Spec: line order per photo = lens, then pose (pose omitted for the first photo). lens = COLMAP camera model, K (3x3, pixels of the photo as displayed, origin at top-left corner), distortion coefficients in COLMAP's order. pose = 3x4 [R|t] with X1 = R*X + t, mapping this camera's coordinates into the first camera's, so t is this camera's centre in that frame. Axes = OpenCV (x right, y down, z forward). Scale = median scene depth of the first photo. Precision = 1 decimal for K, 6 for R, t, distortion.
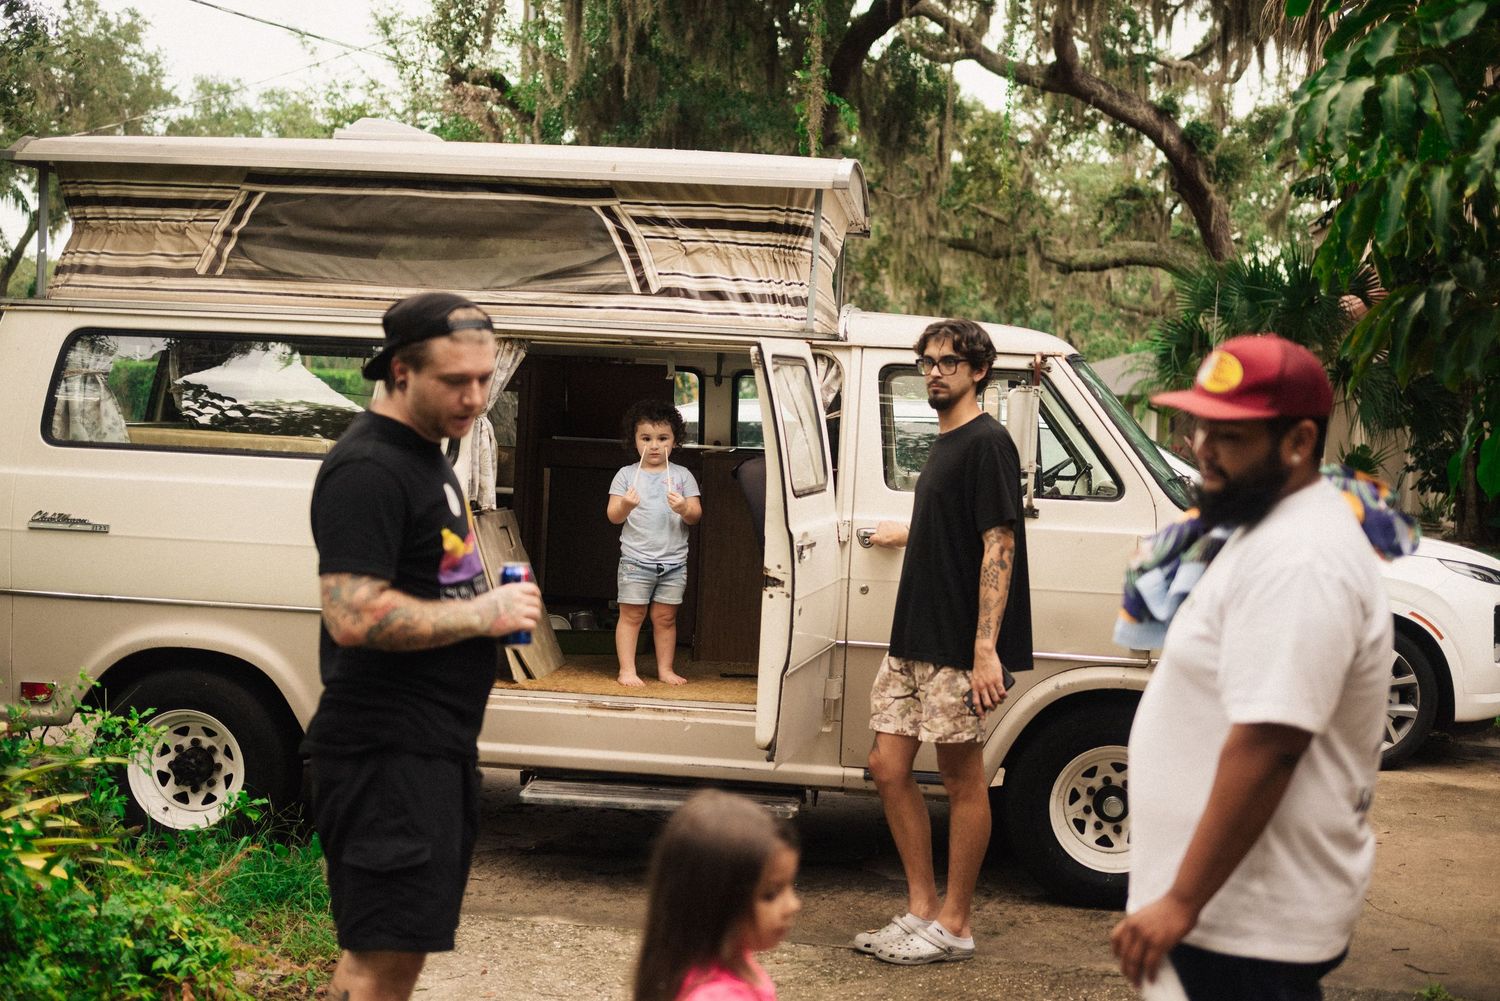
lens RADIAL K [[1658.9, 0, 750.0], [0, 1658.9, 500.5], [0, 0, 1]] dist [-0.120267, 0.378831]
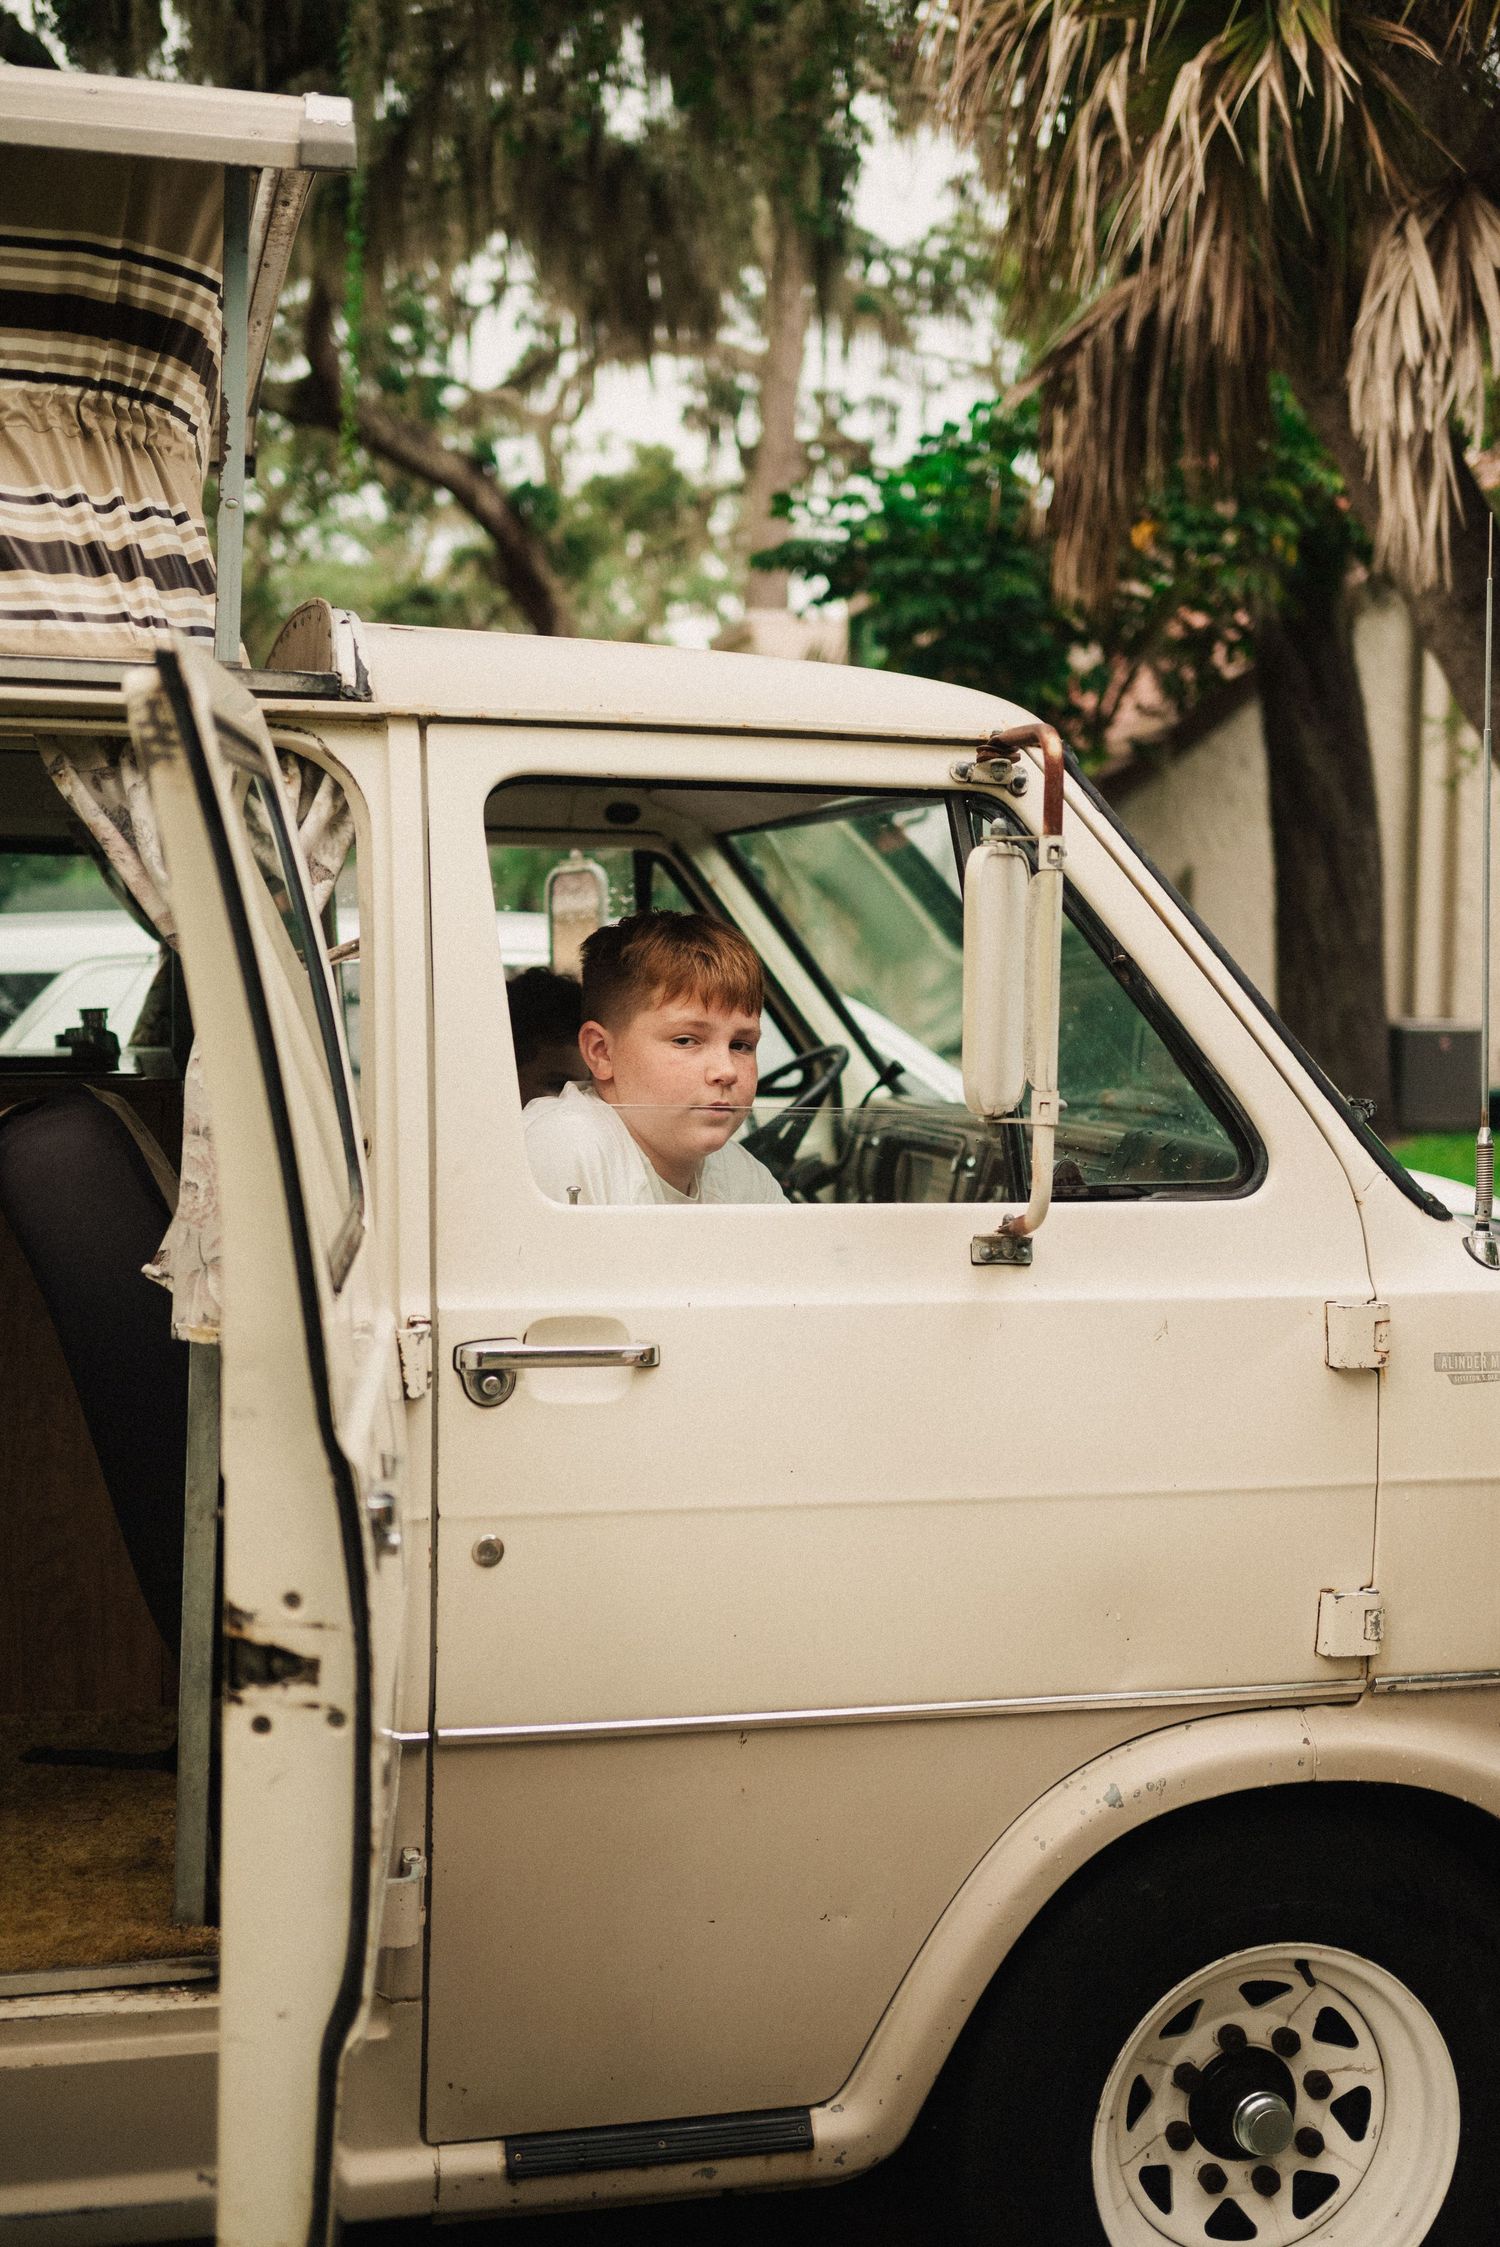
lens RADIAL K [[2485.0, 0, 750.0], [0, 2485.0, 1123.5], [0, 0, 1]] dist [-0.120267, 0.378831]
pose [[0.933190, -0.052724, 0.355496, -0.037678], [0.045079, 0.998540, 0.029760, -0.031188], [-0.356546, -0.011747, 0.934204, 0.563497]]
